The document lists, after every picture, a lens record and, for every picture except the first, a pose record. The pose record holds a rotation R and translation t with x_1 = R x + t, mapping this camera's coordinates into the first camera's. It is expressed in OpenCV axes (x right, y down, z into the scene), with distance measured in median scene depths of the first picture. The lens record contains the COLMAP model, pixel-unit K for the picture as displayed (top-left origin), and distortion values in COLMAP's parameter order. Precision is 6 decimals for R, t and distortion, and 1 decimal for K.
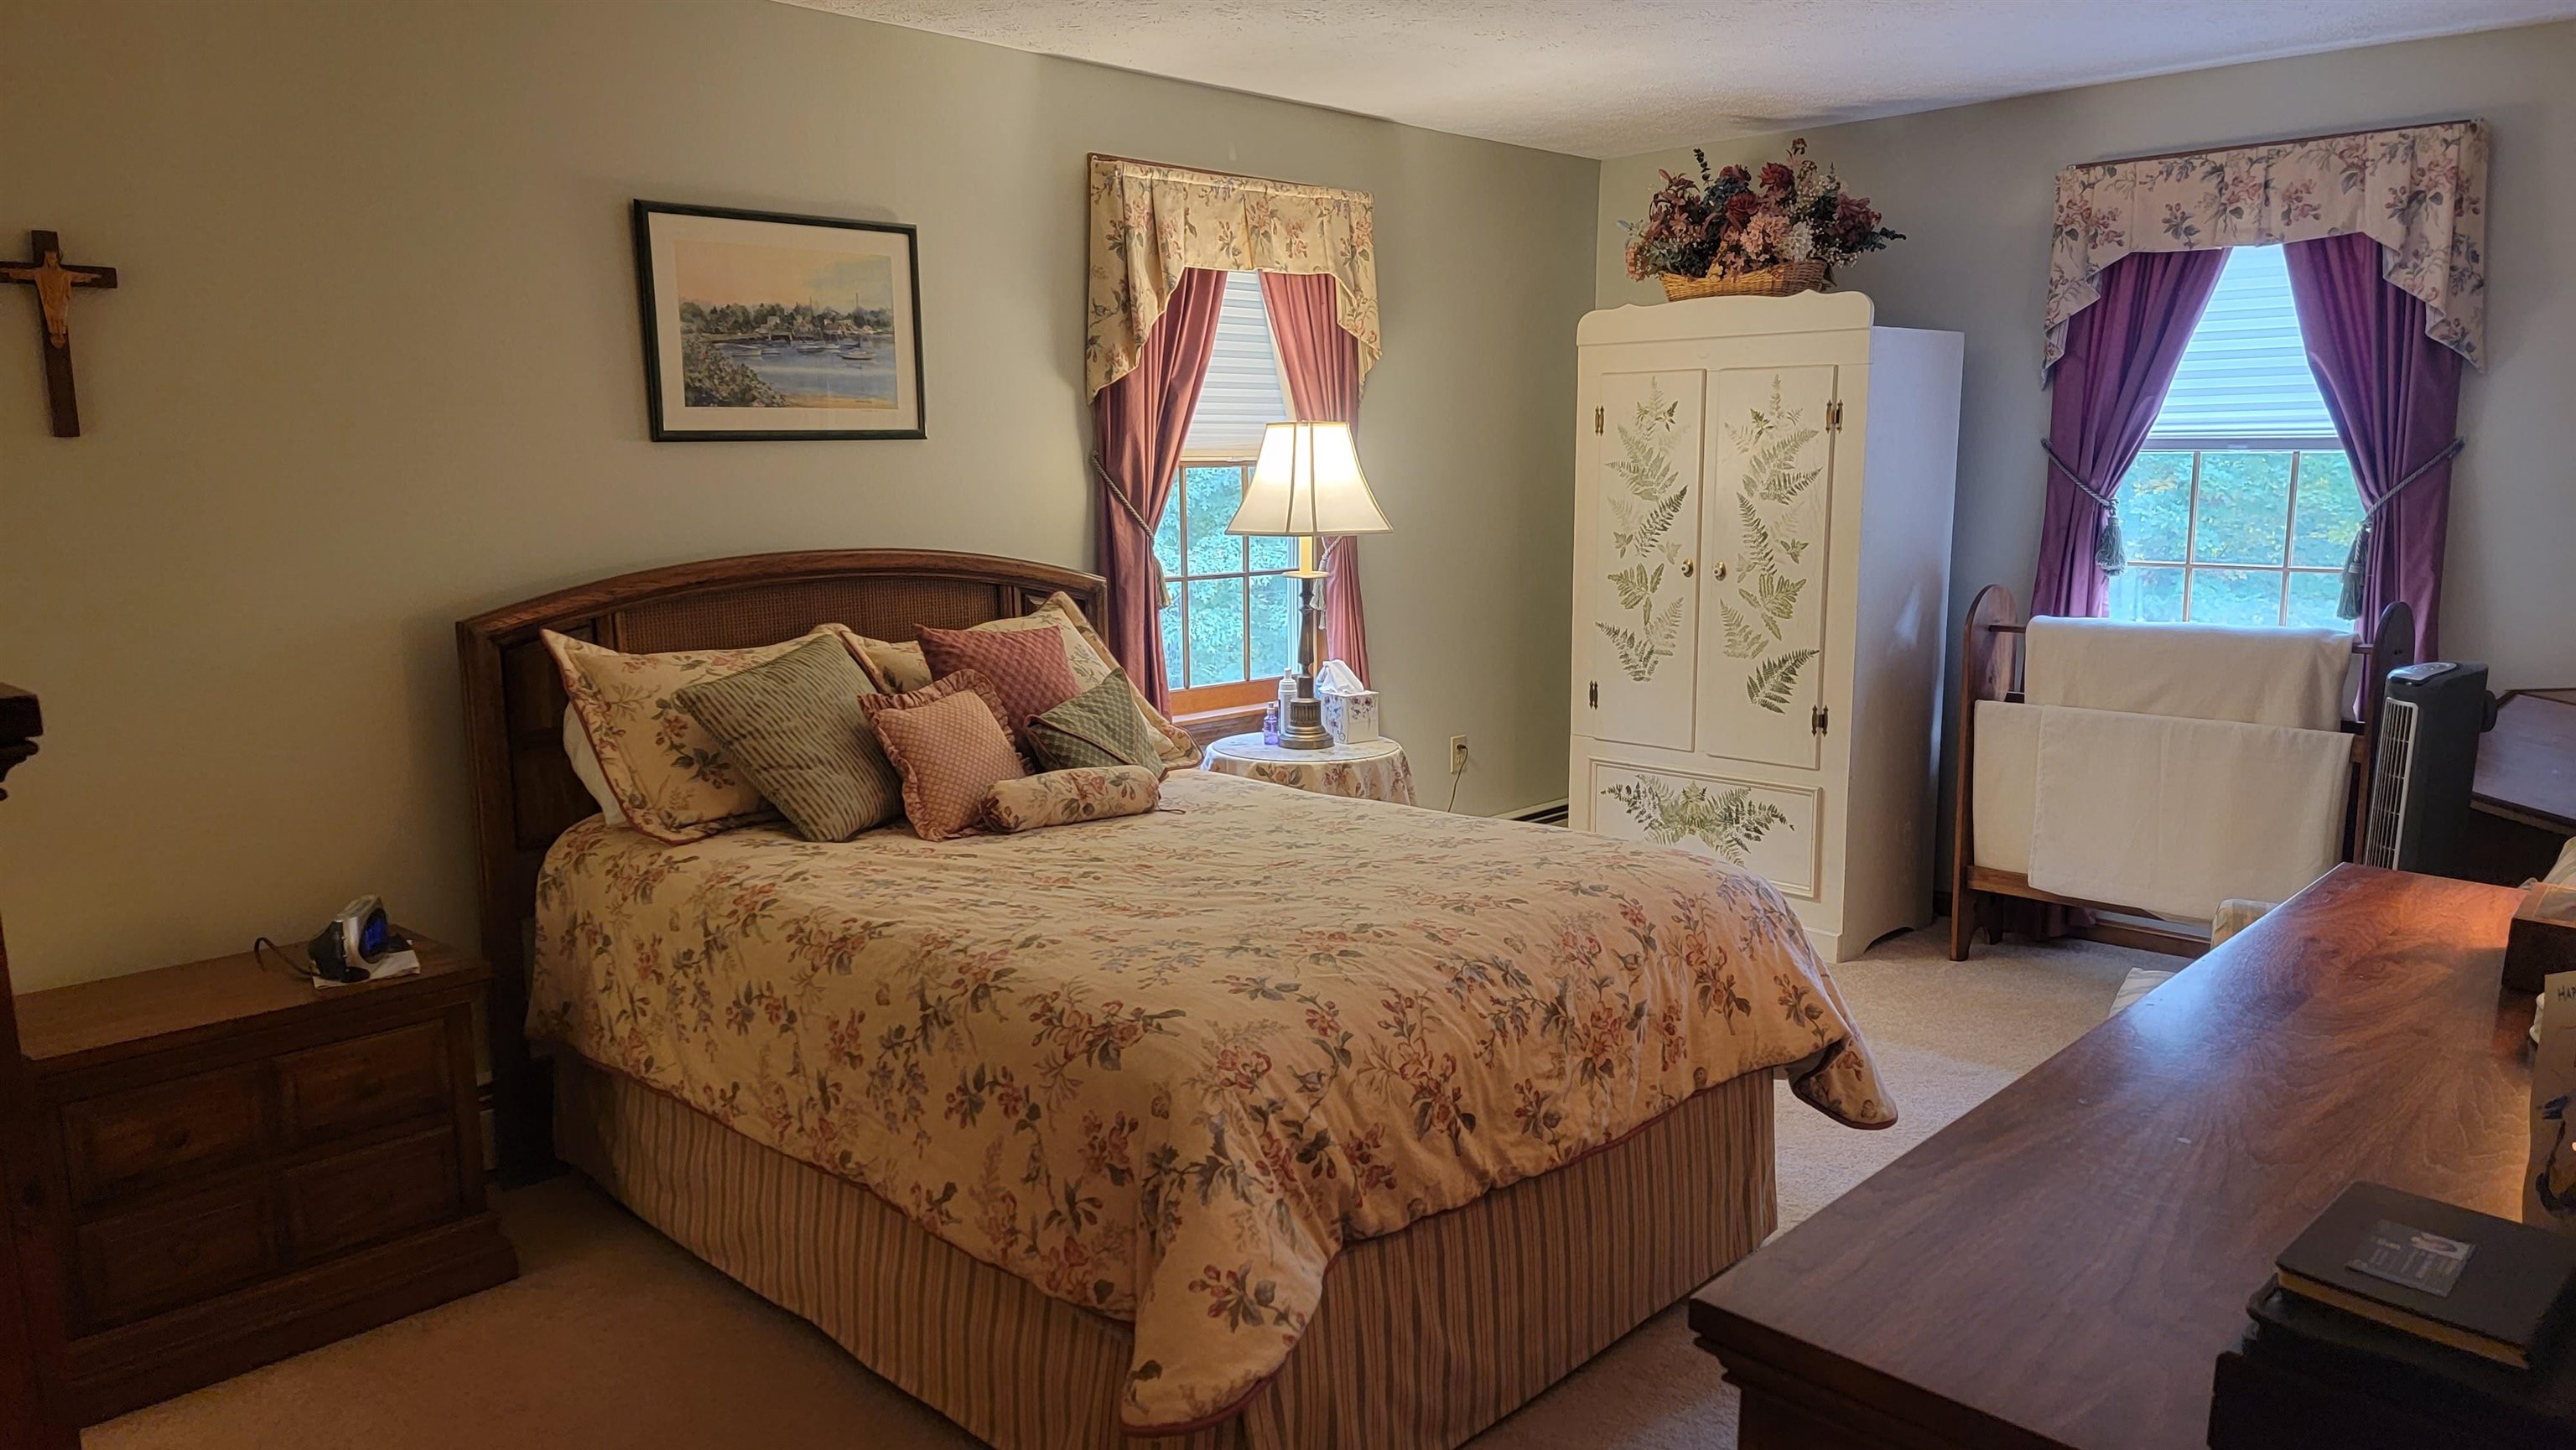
lens RADIAL K [[1757.7, 0, 1287.2], [0, 1757.7, 722.9], [0, 0, 1]] dist [0.076353, -0.055843]
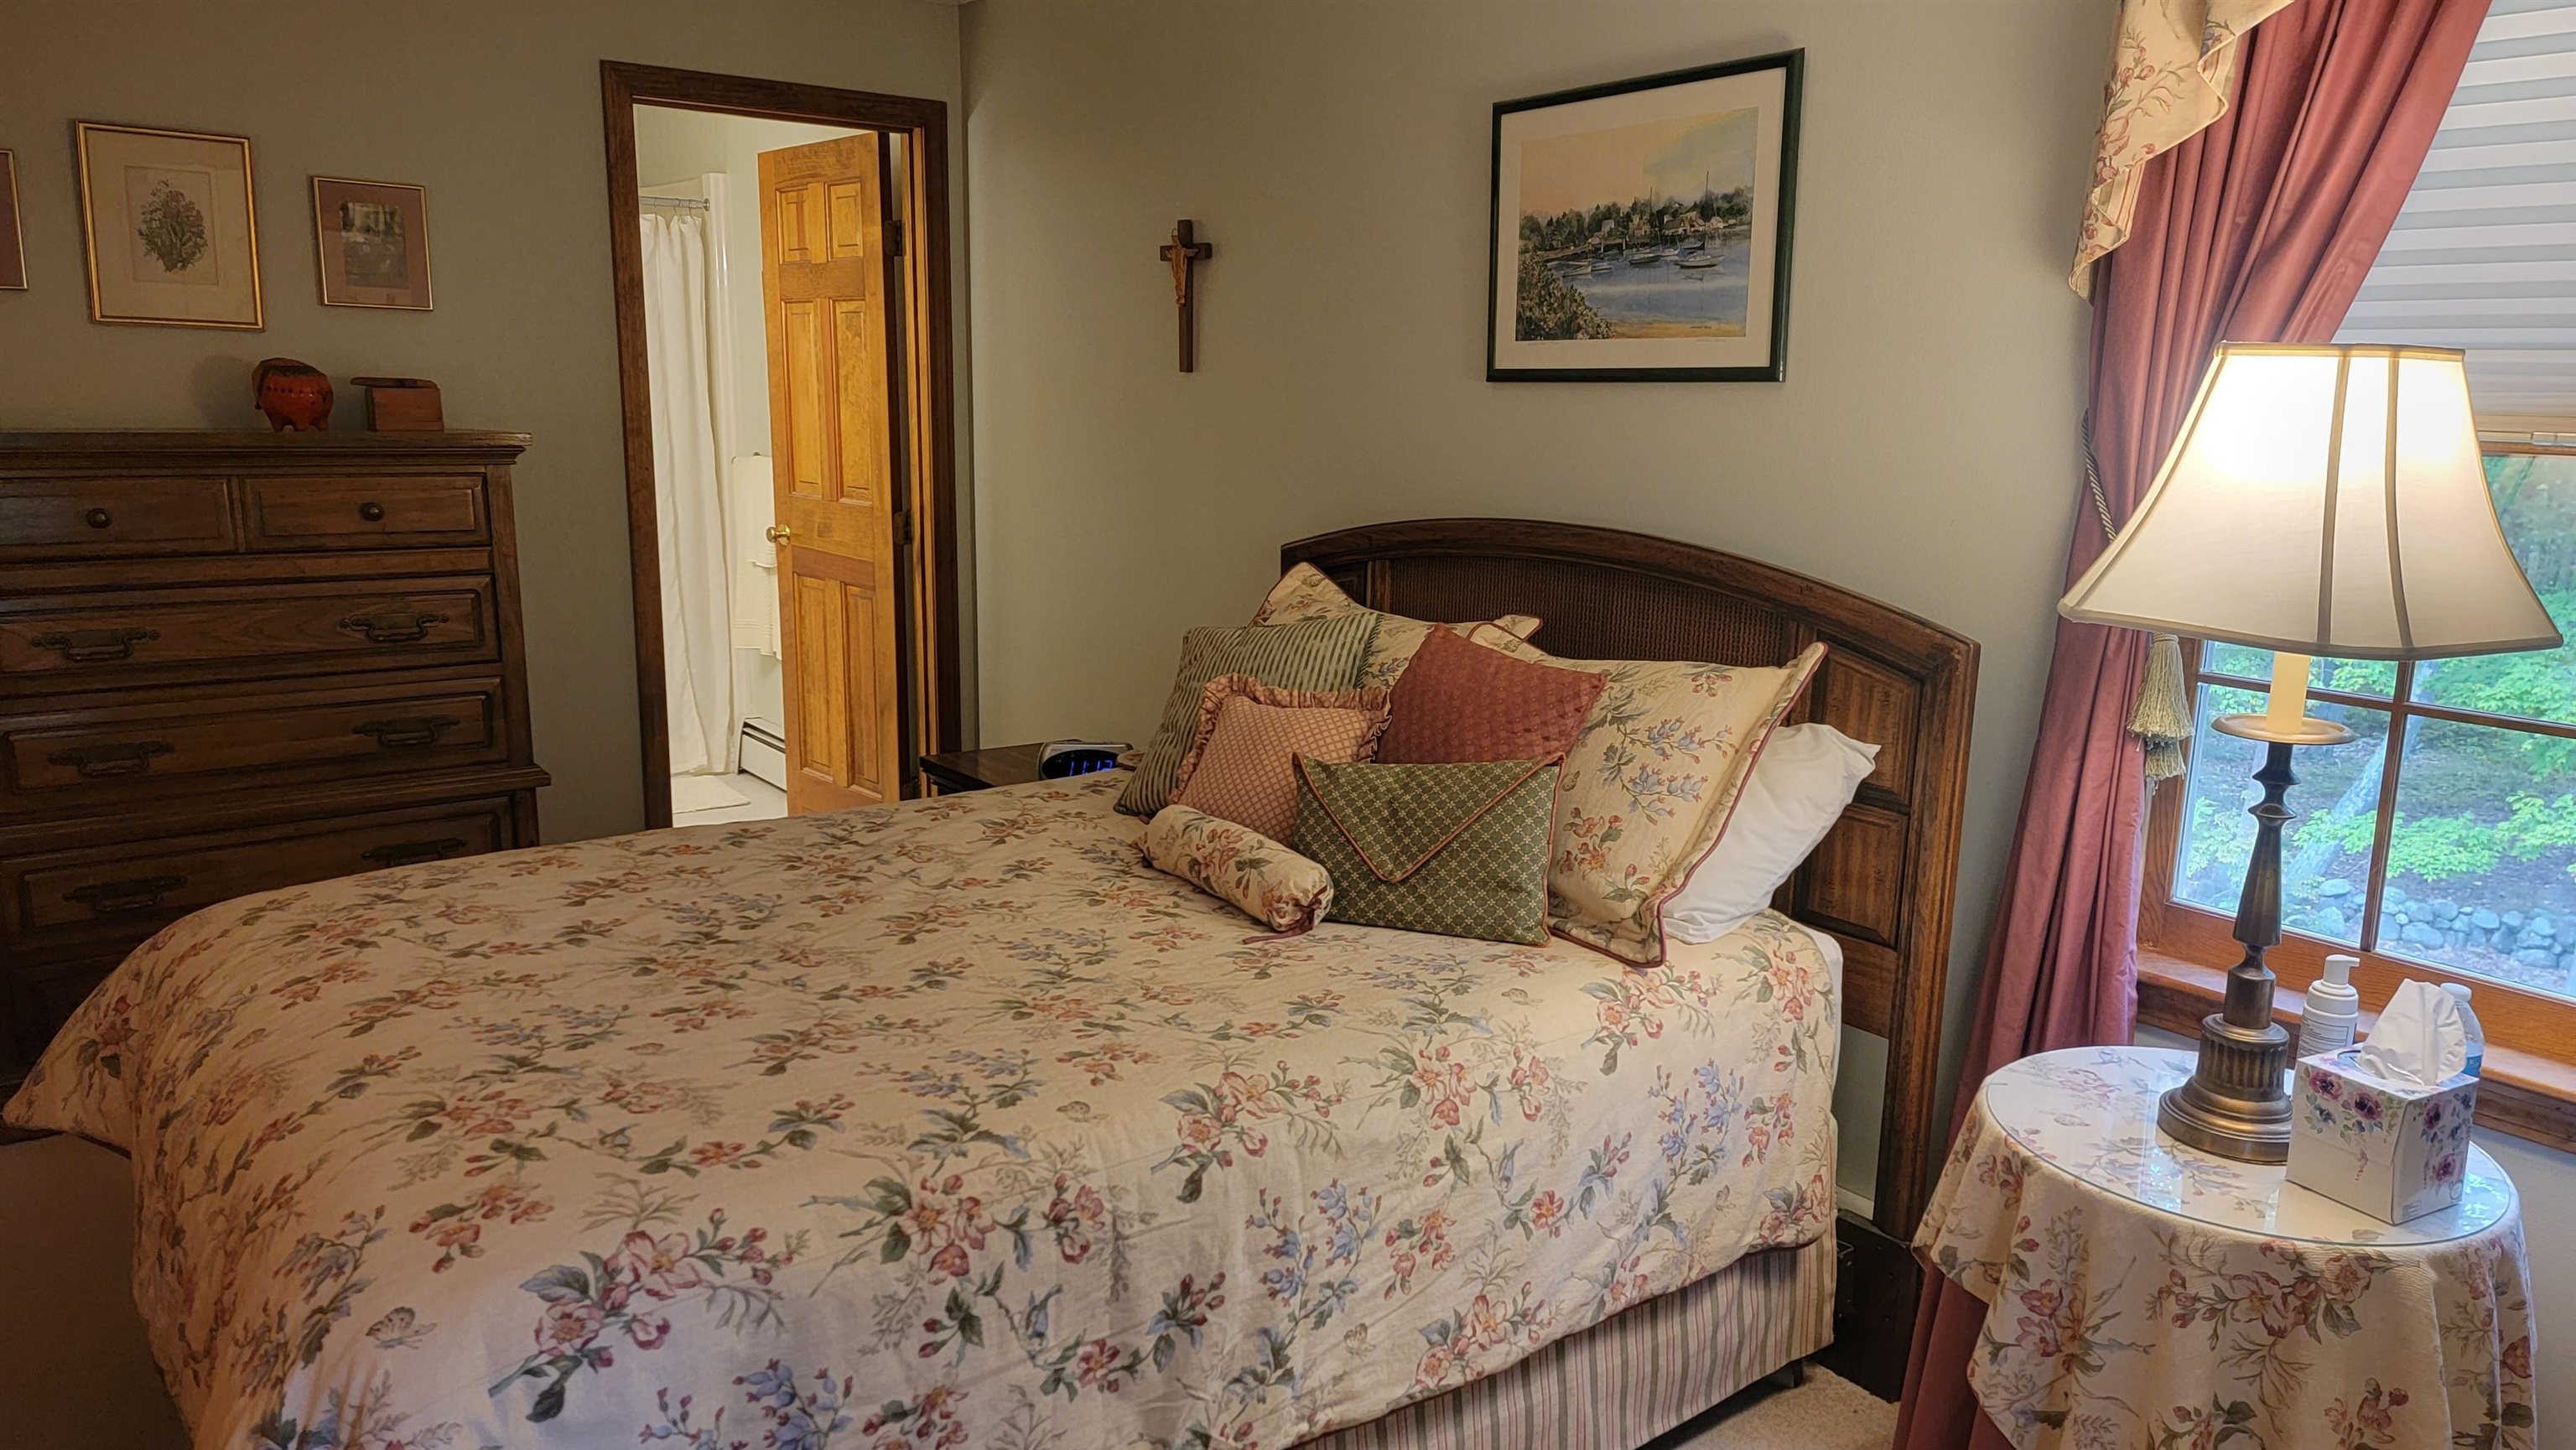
lens RADIAL K [[1757.7, 0, 1283.6], [0, 1757.7, 725.9], [0, 0, 1]] dist [0.076353, -0.055843]
pose [[-0.136613, 0.198129, -0.970609, 0.520767], [-0.170509, 0.960469, 0.220059, -0.162609], [0.975840, 0.195561, -0.097430, 0.976600]]
